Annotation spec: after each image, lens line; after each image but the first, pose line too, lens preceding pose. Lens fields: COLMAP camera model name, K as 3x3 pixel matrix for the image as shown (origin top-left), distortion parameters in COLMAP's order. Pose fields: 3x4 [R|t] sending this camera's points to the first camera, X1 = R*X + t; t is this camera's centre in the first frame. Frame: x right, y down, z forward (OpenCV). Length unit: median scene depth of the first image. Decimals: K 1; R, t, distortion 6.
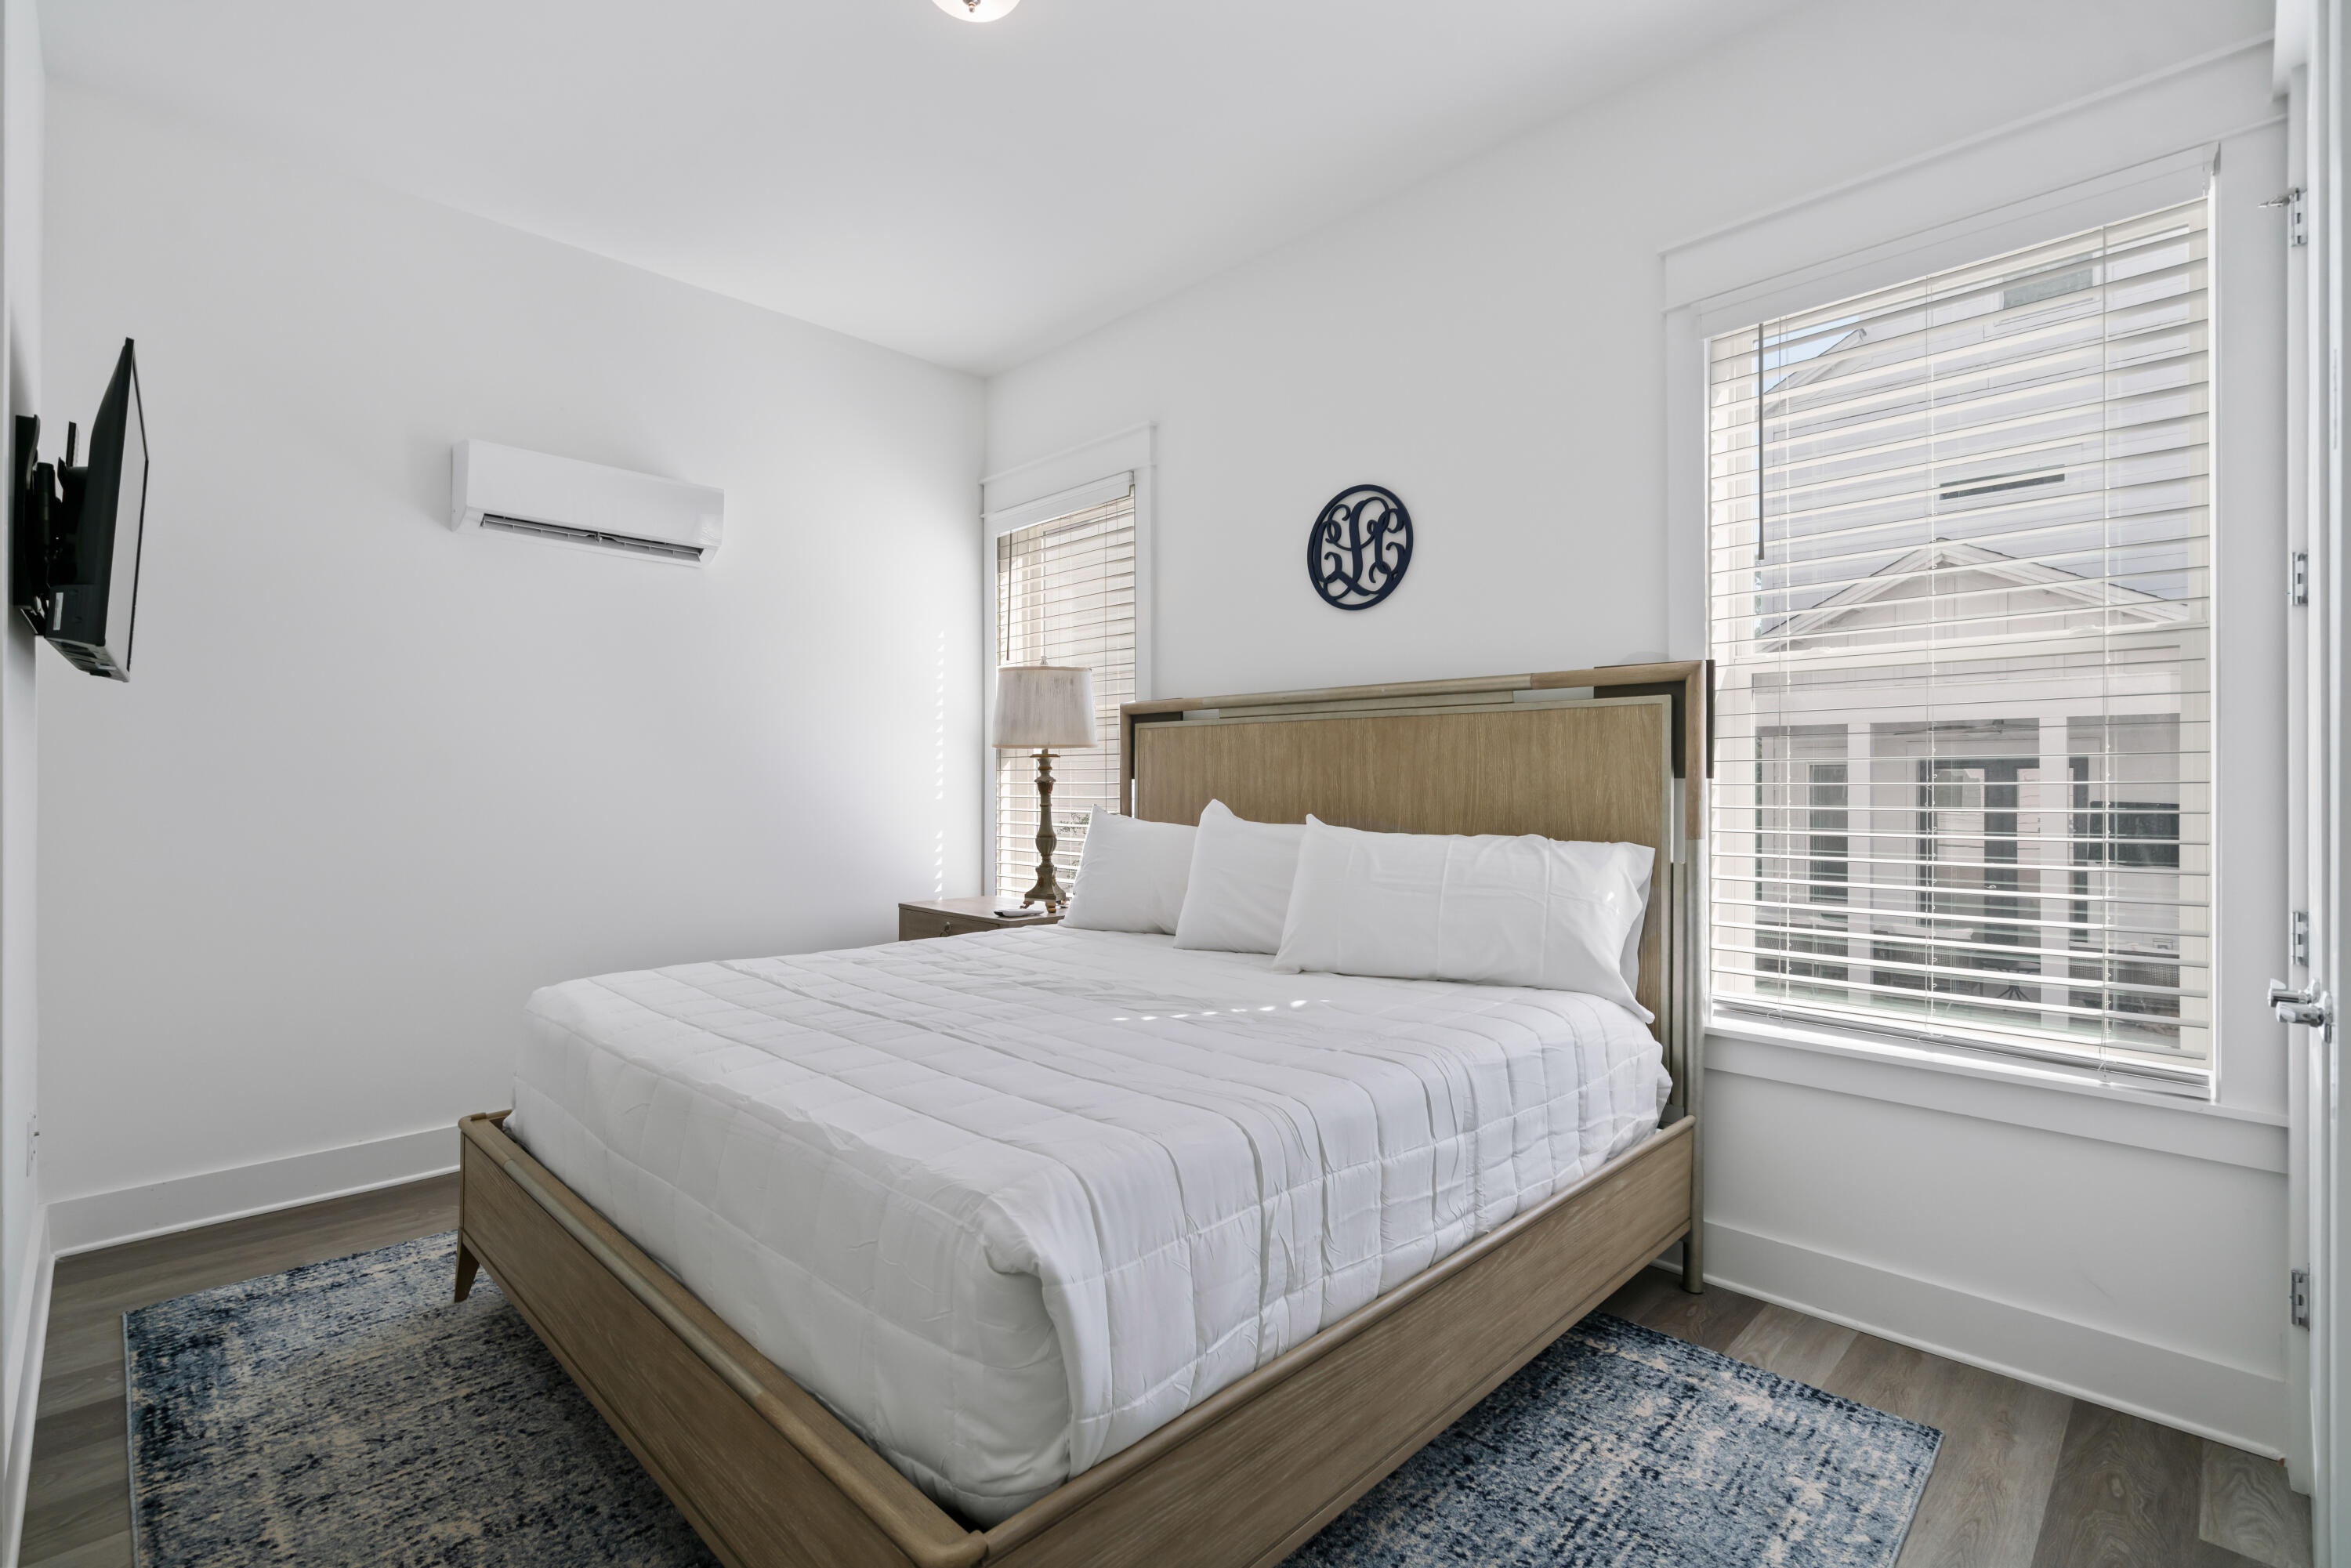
lens RADIAL K [[1082.5, 0, 1173.0], [0, 1082.5, 773.8], [0, 0, 1]] dist [-0.001122, 0.000719]
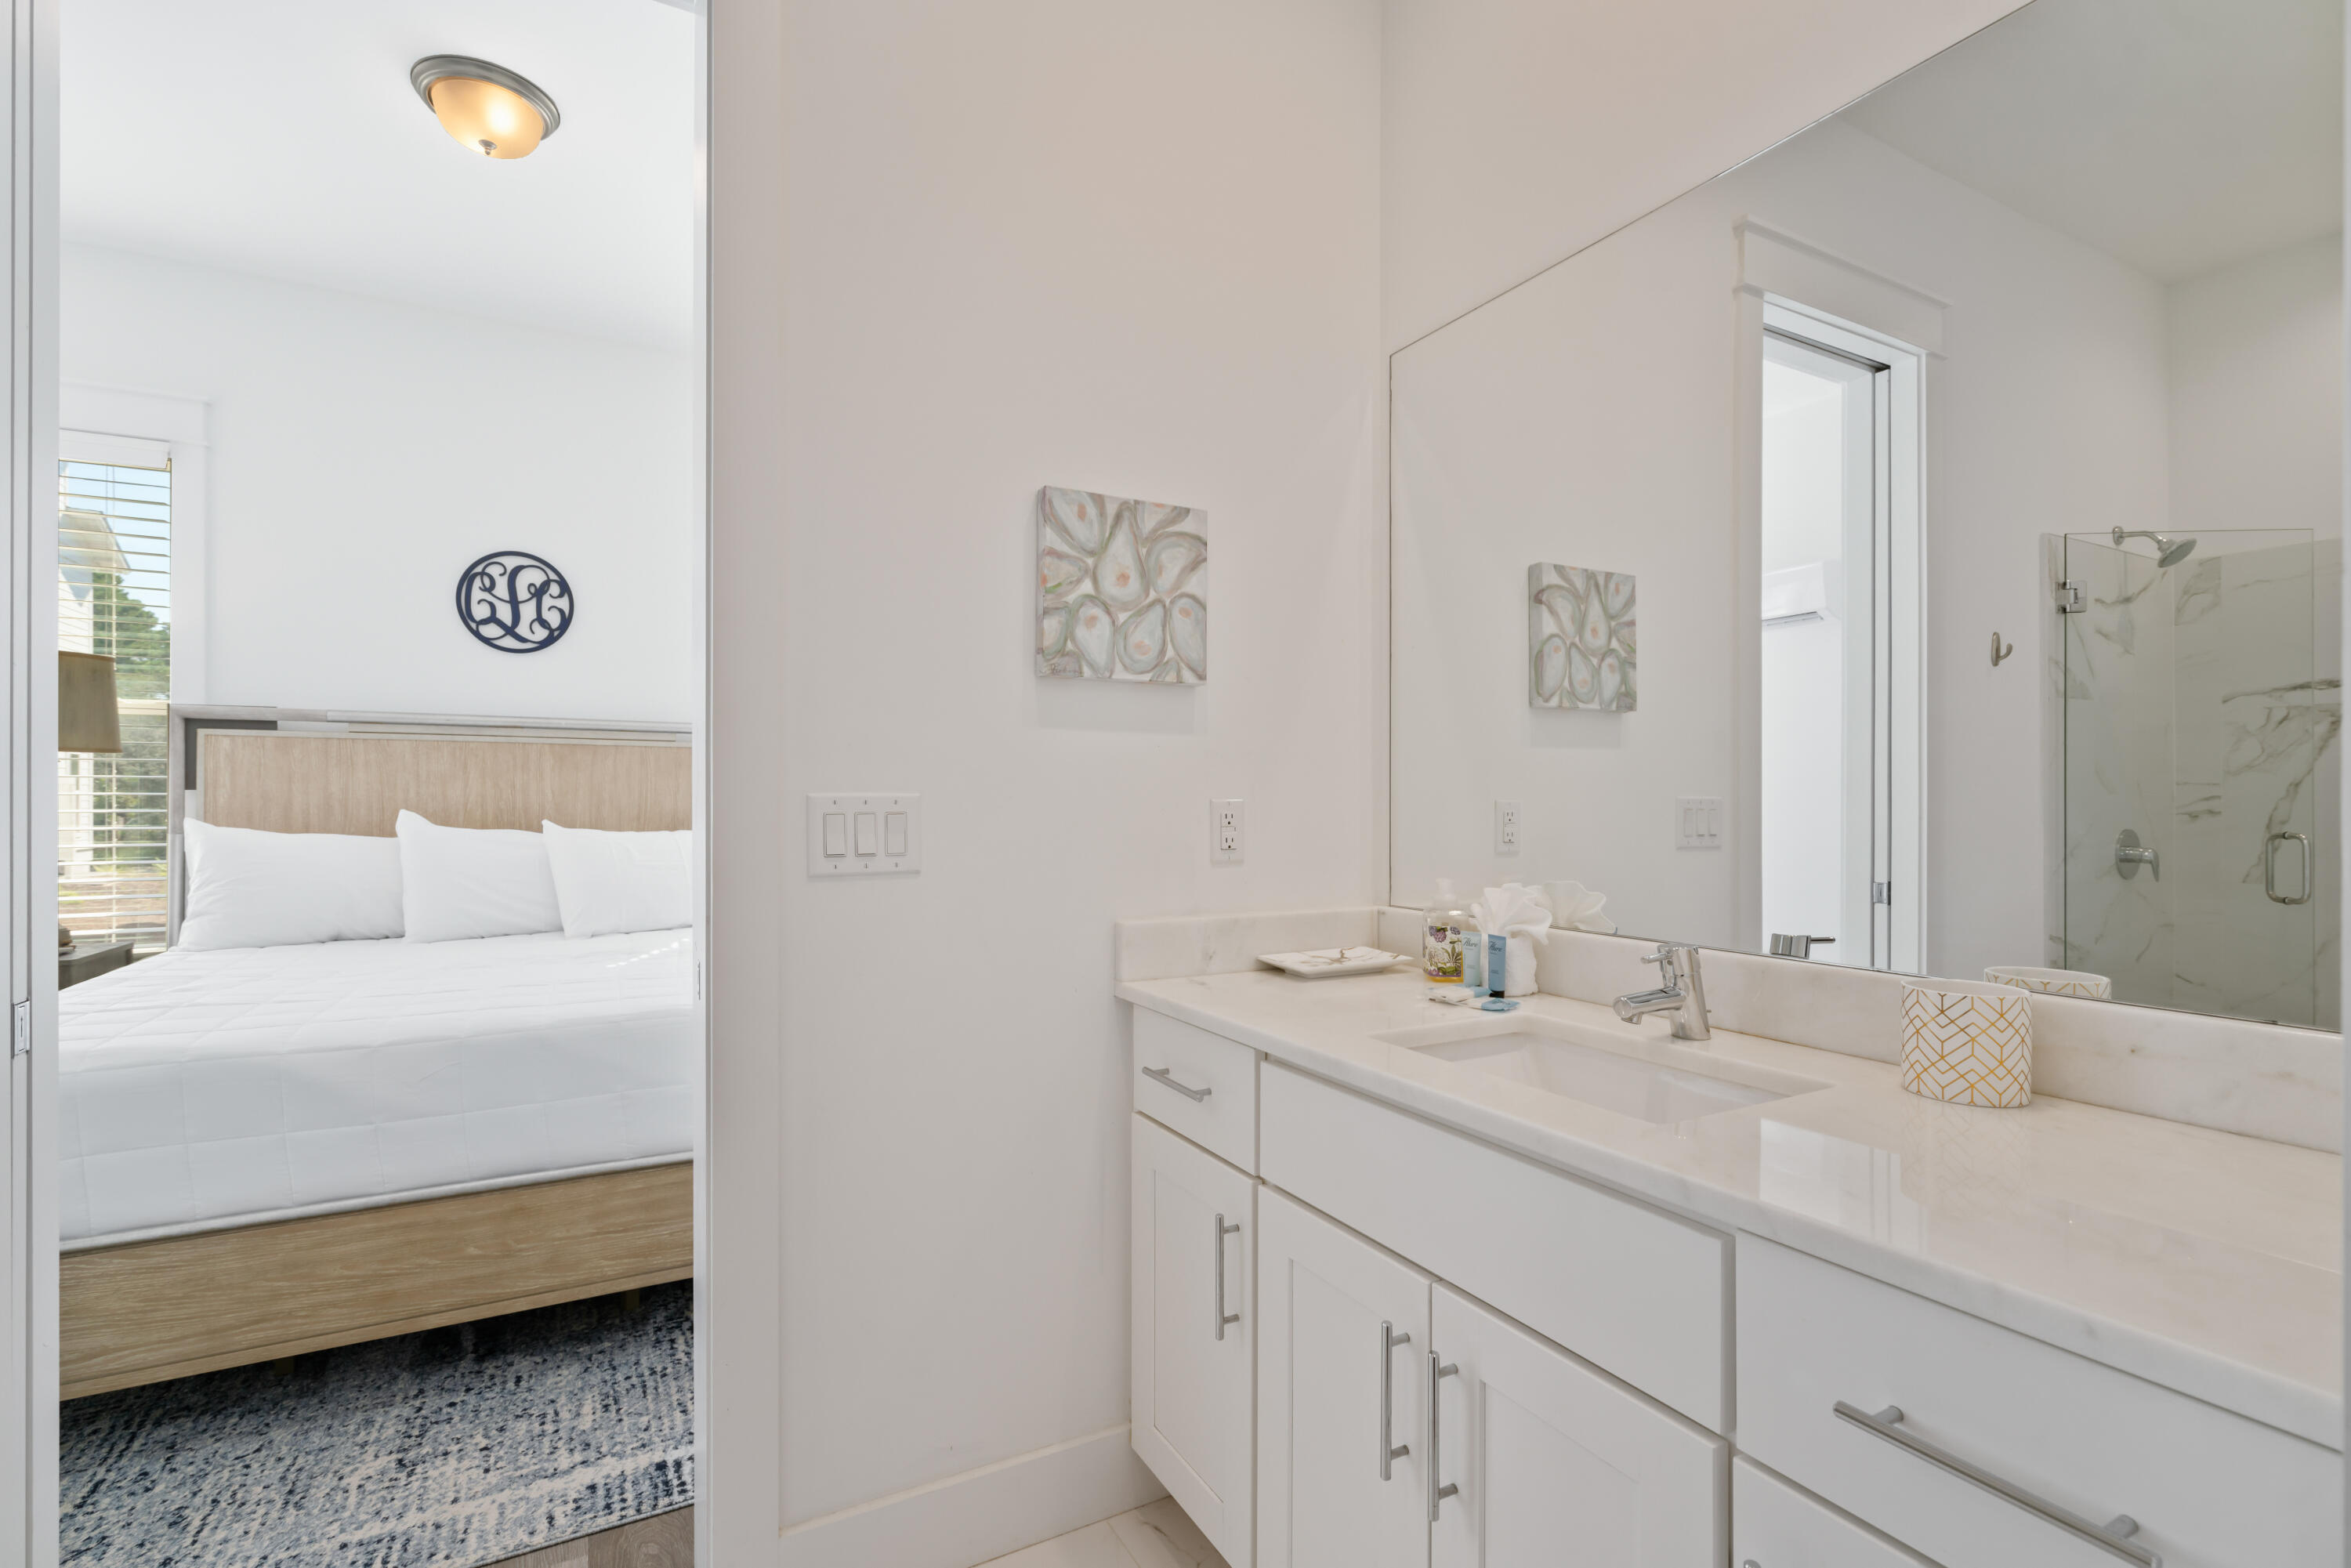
lens RADIAL K [[1082.5, 0, 1176.4], [0, 1082.5, 789.6], [0, 0, 1]] dist [-0.001122, 0.000719]
pose [[0.271996, 0.003458, 0.962292, -0.804700], [-0.011012, 0.999939, -0.000480, -0.005170], [-0.962236, -0.010466, 0.272017, -0.049954]]
